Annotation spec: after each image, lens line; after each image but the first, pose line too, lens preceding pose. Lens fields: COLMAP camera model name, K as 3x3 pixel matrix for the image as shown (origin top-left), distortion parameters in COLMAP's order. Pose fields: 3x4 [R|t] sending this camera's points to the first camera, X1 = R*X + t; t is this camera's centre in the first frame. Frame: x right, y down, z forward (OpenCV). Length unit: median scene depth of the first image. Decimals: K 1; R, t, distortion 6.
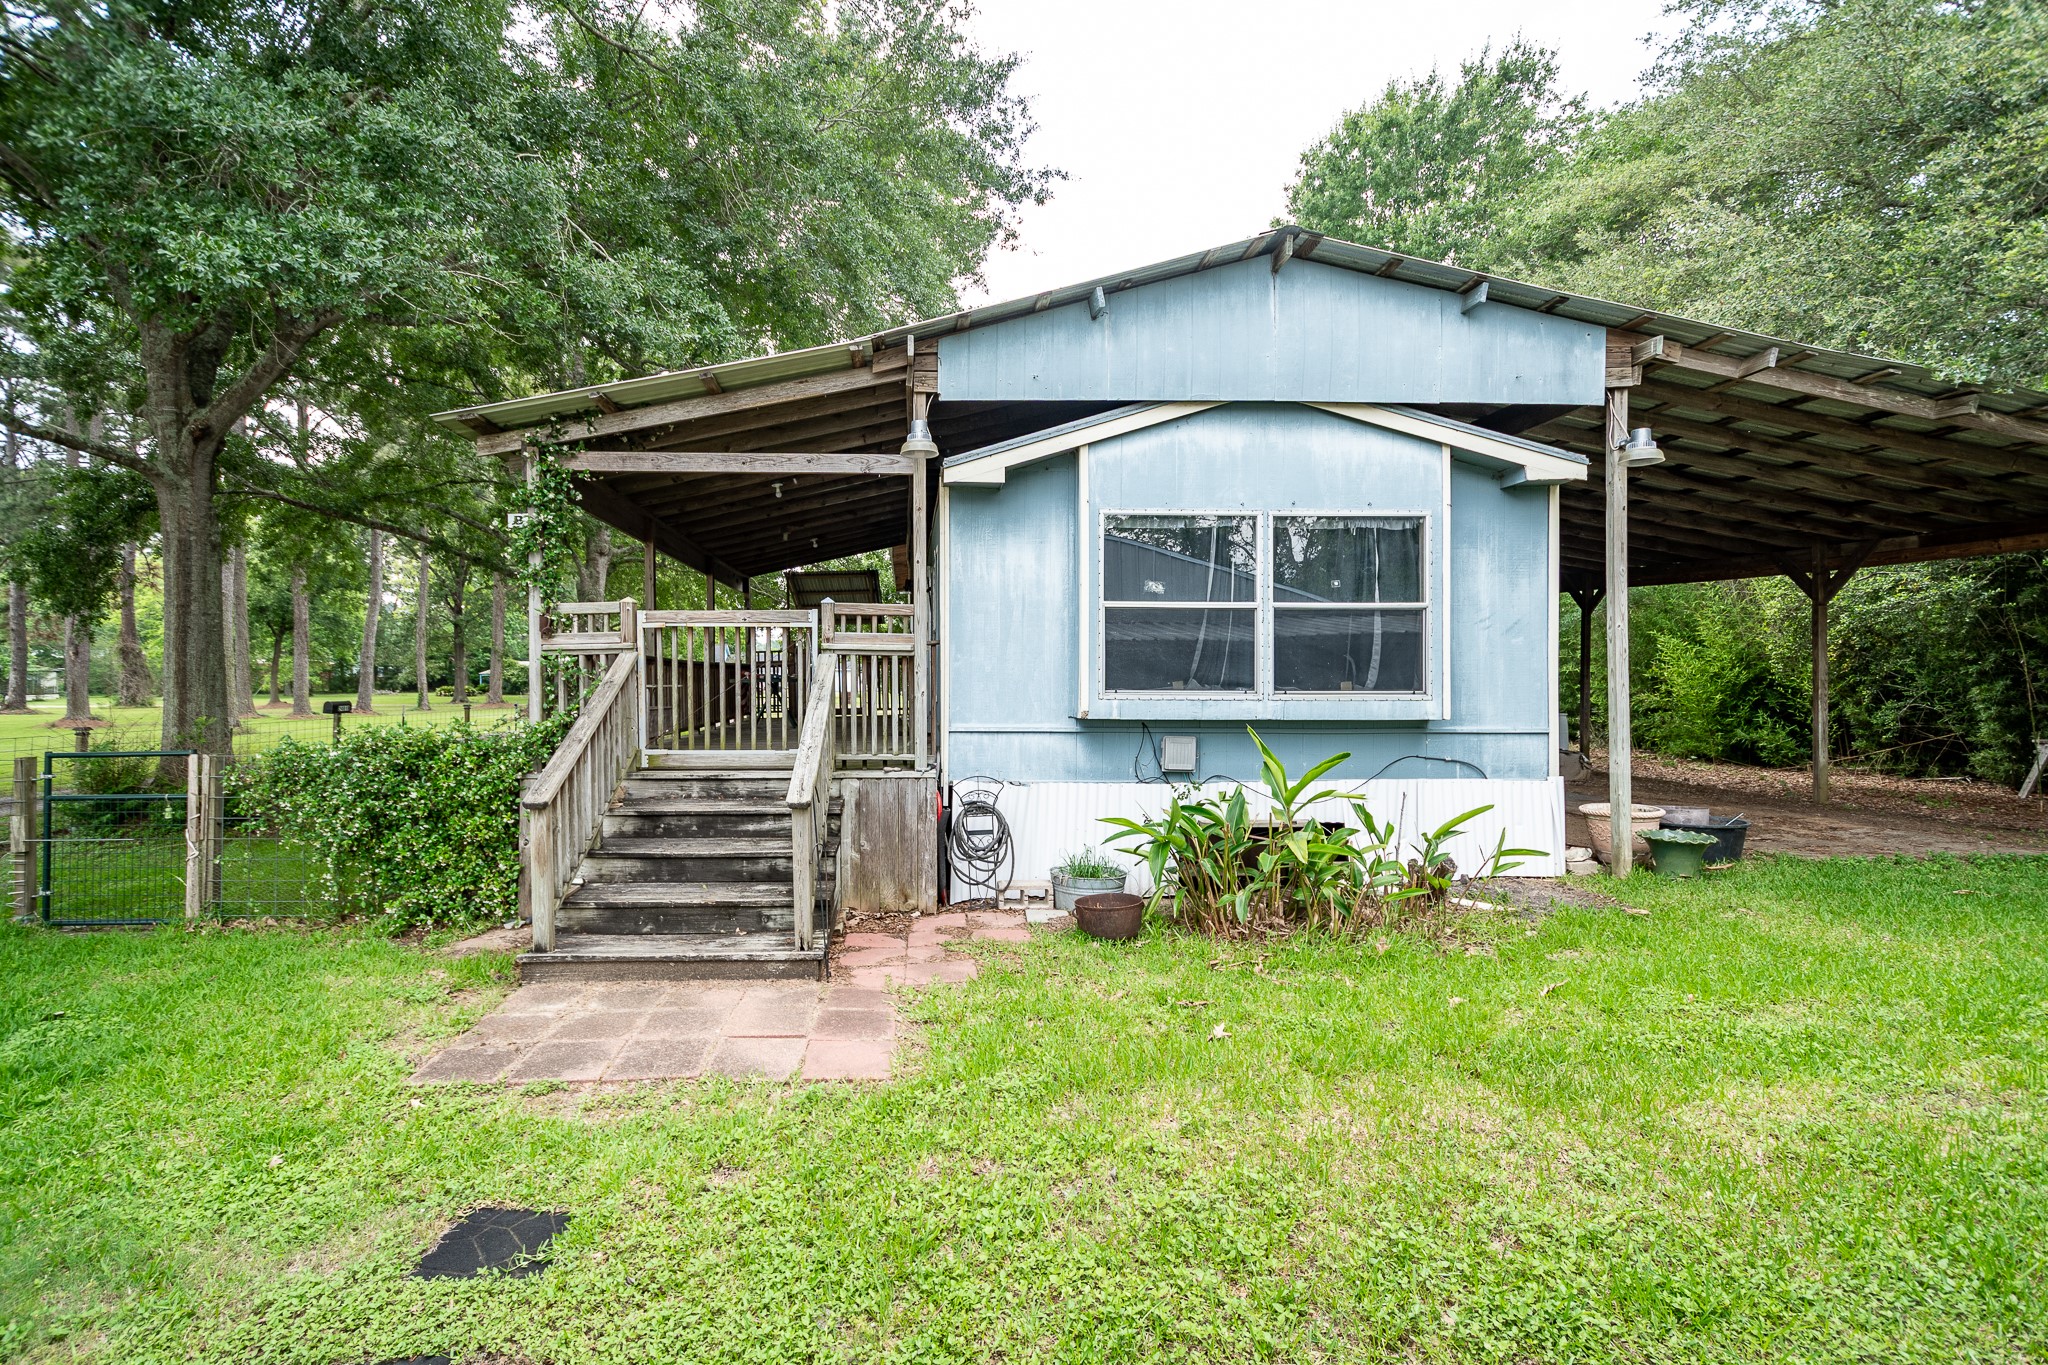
lens RADIAL K [[912.6, 0, 1008.3], [0, 912.6, 677.5], [0, 0, 1]] dist [0.022907, -0.001326]
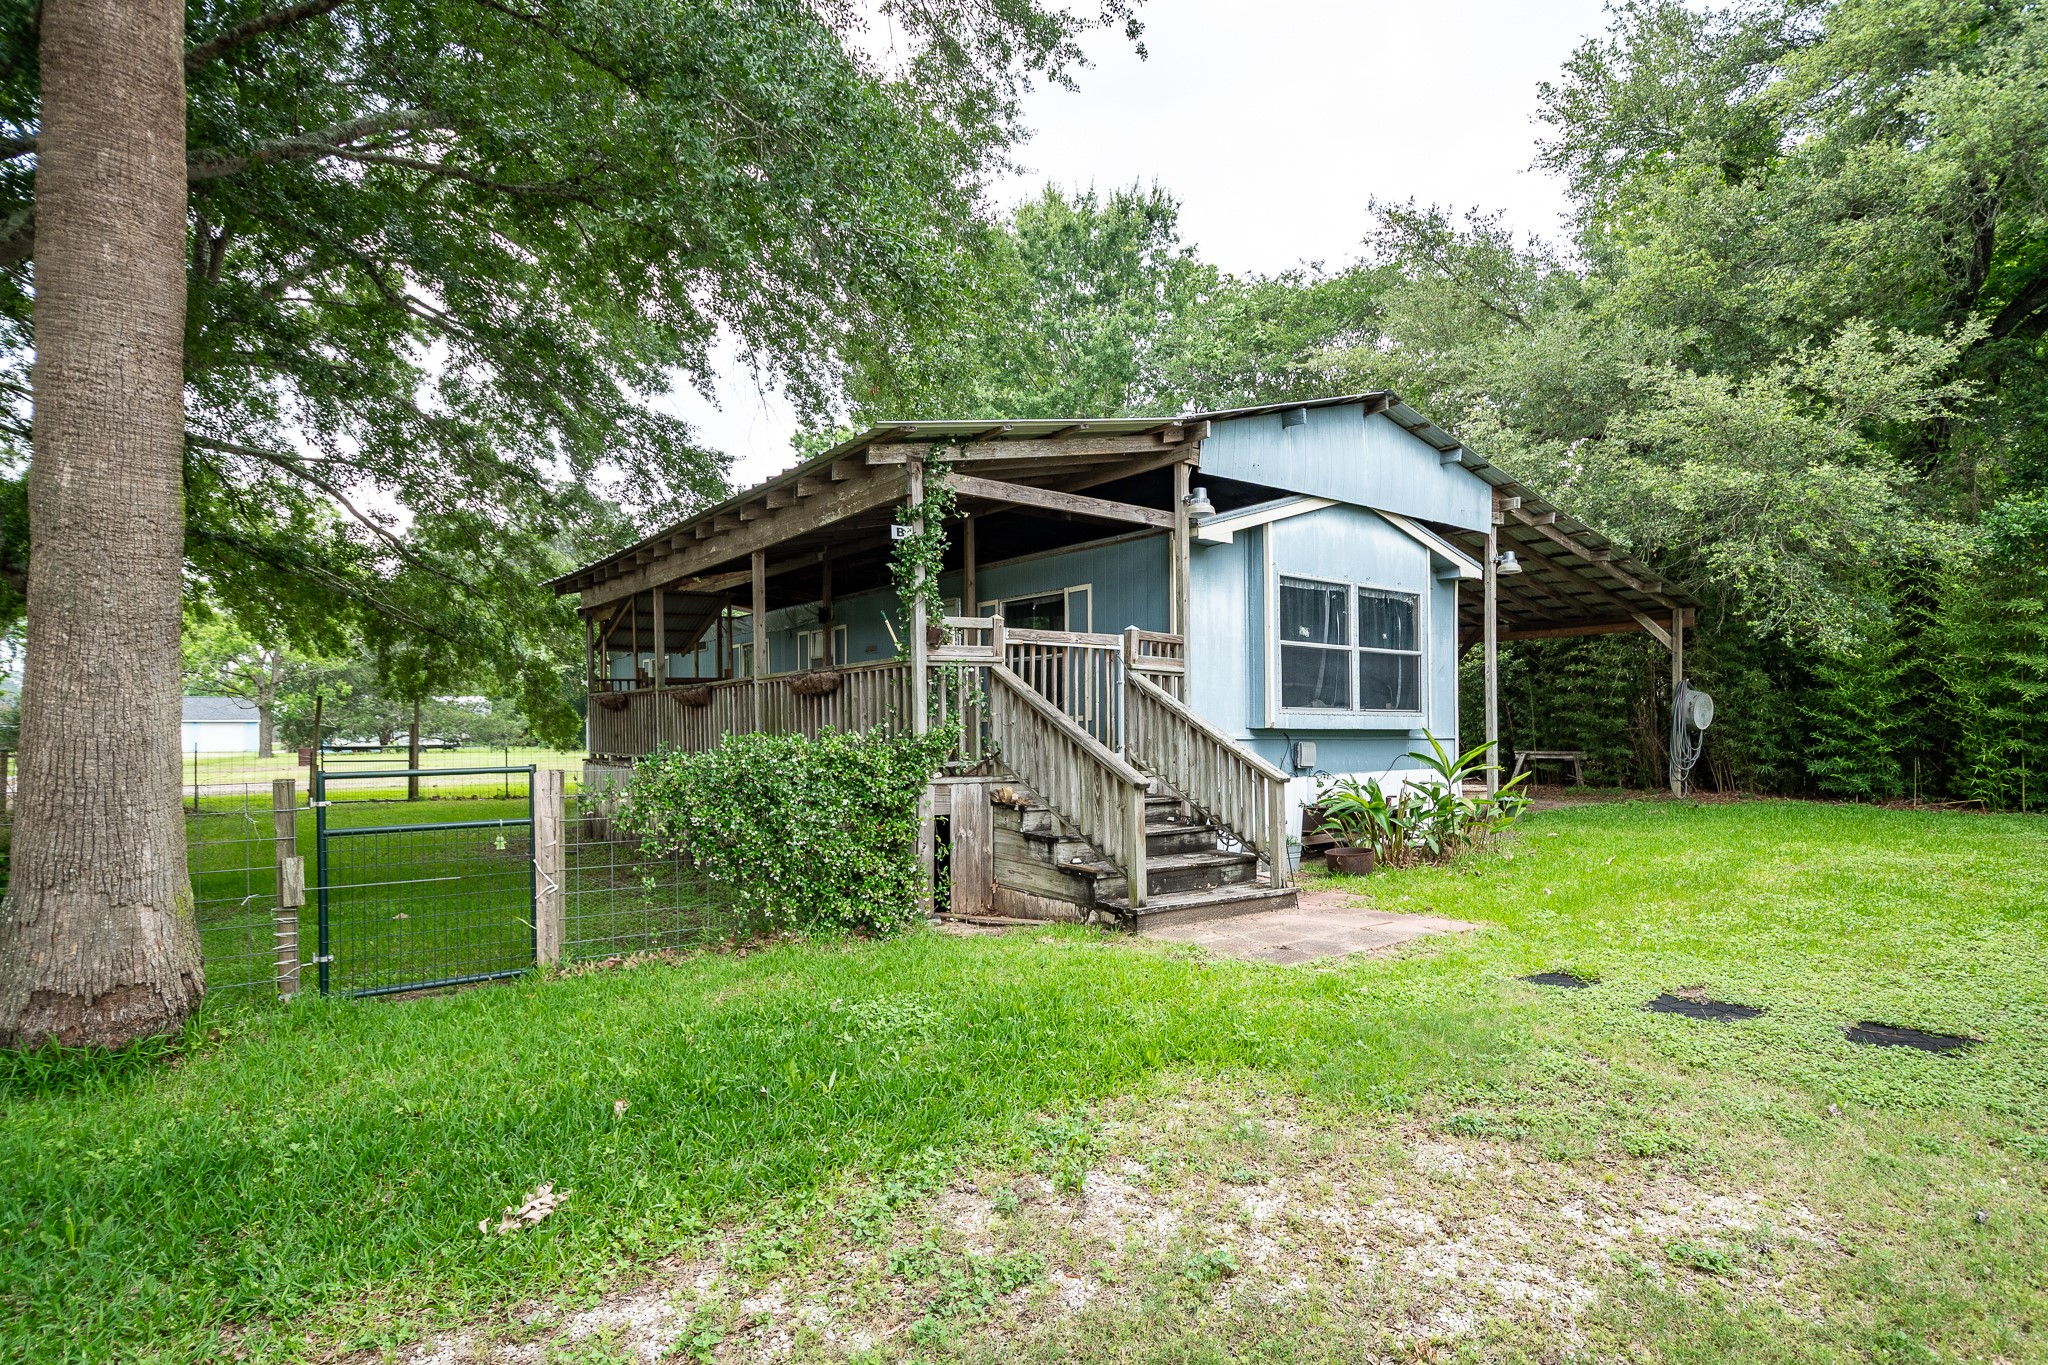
lens RADIAL K [[1053.0, 0, 1044.0], [0, 1053.0, 726.3], [0, 0, 1]] dist [0.047017, -0.000946]
pose [[0.806393, 0.002655, 0.591374, -1.081289], [0.002757, 0.999962, -0.008250, 0.053873], [-0.591374, 0.008283, 0.806355, -0.036004]]
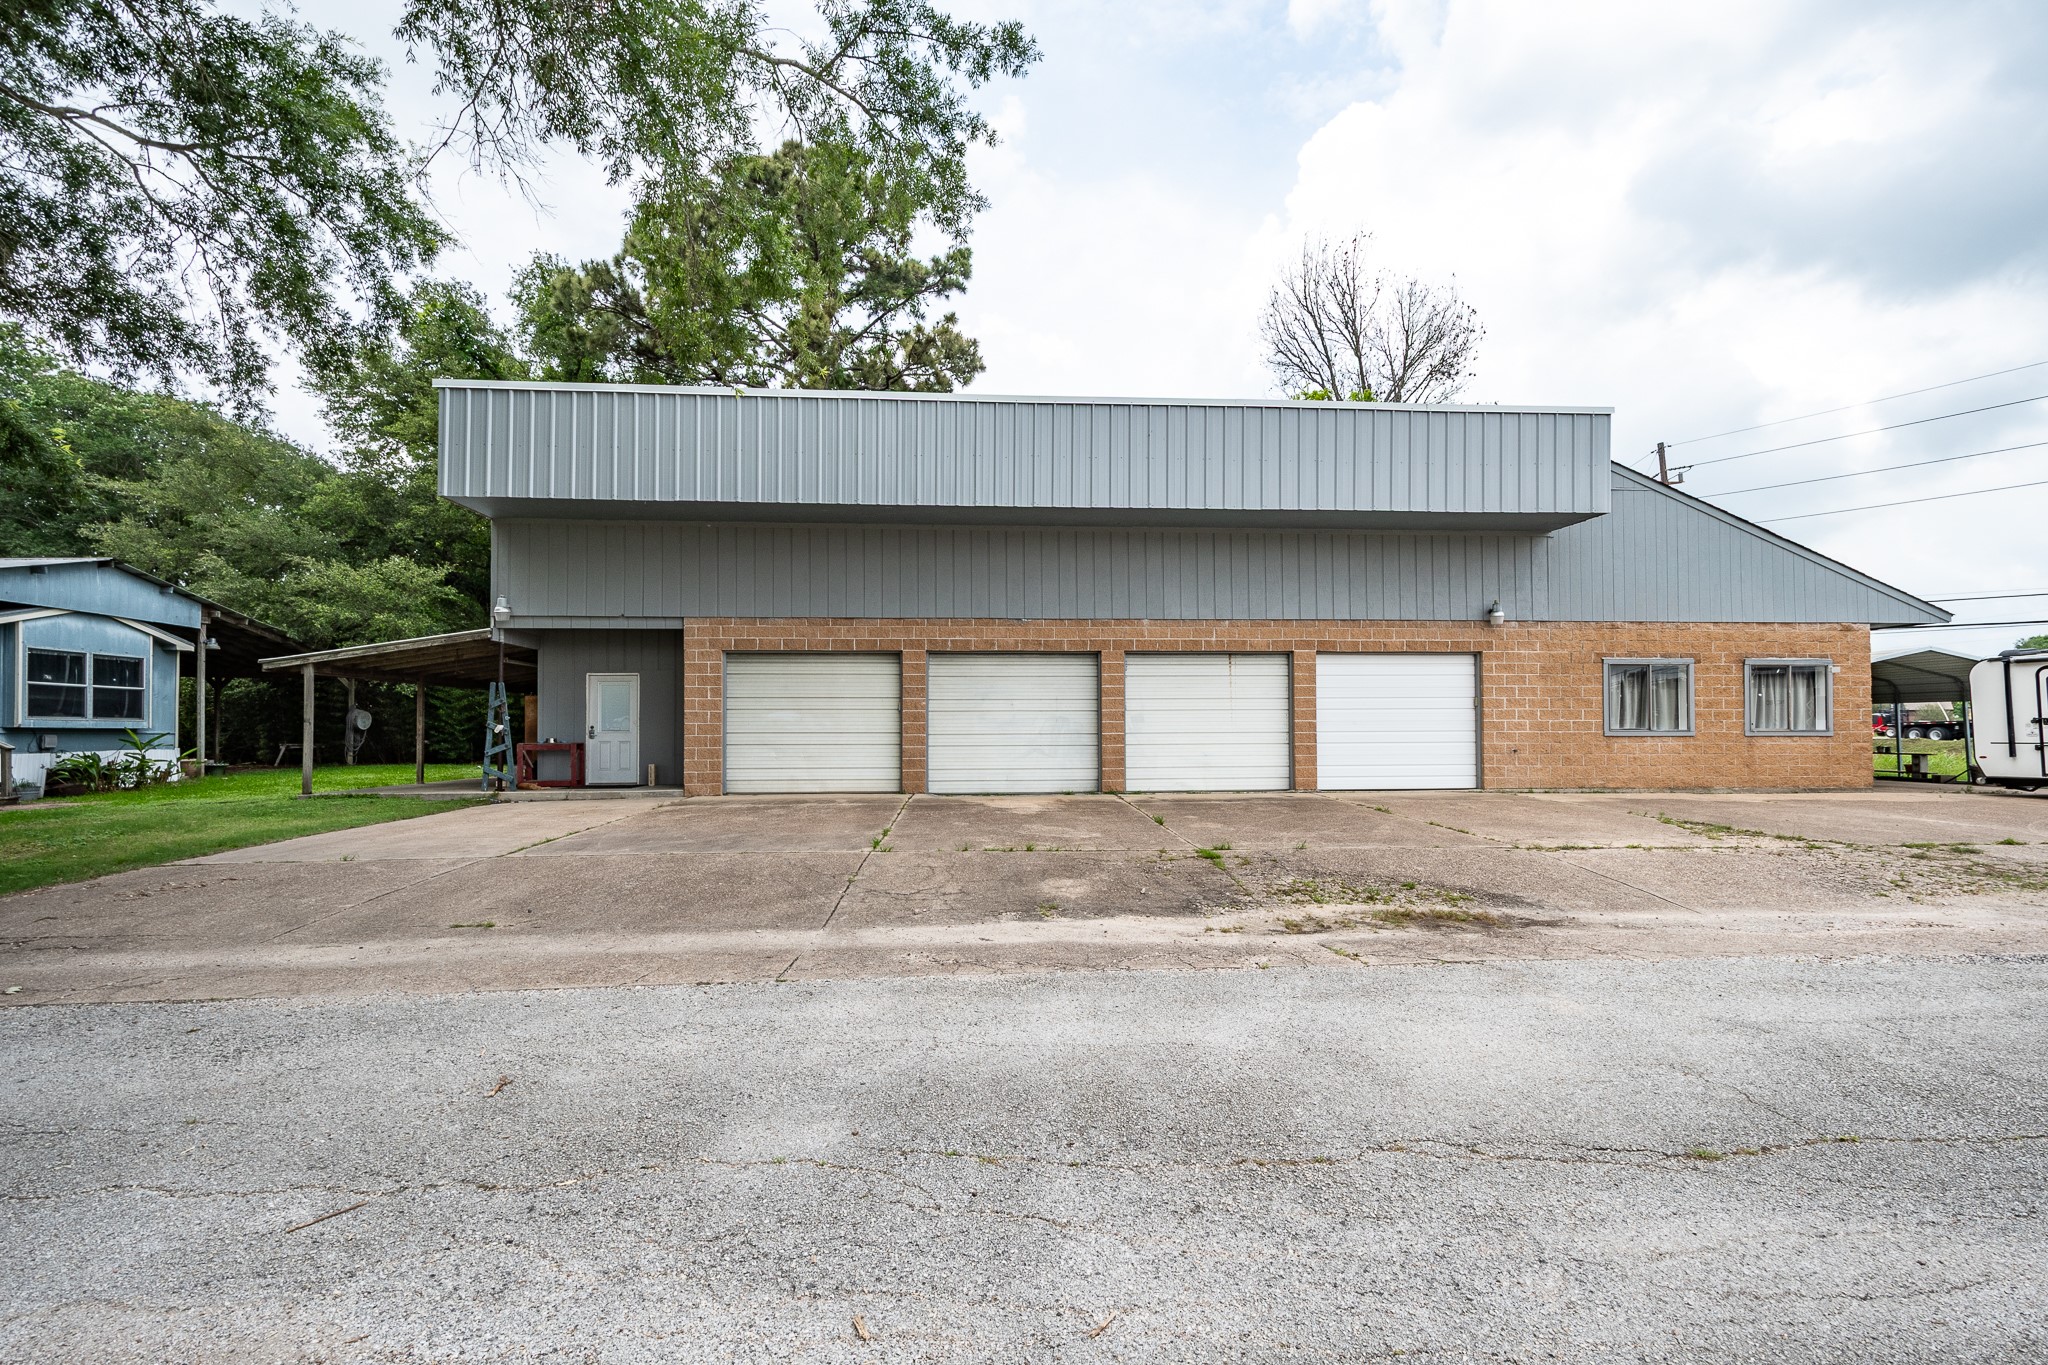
lens RADIAL K [[912.6, 0, 1024.0], [0, 912.6, 708.5], [0, 0, 1]] dist [0.022907, -0.001326]
pose [[-0.025886, 0.028937, 0.999246, -2.580533], [0.010242, 0.999536, -0.028680, 0.096972], [-0.999612, 0.009491, -0.026171, -1.721814]]
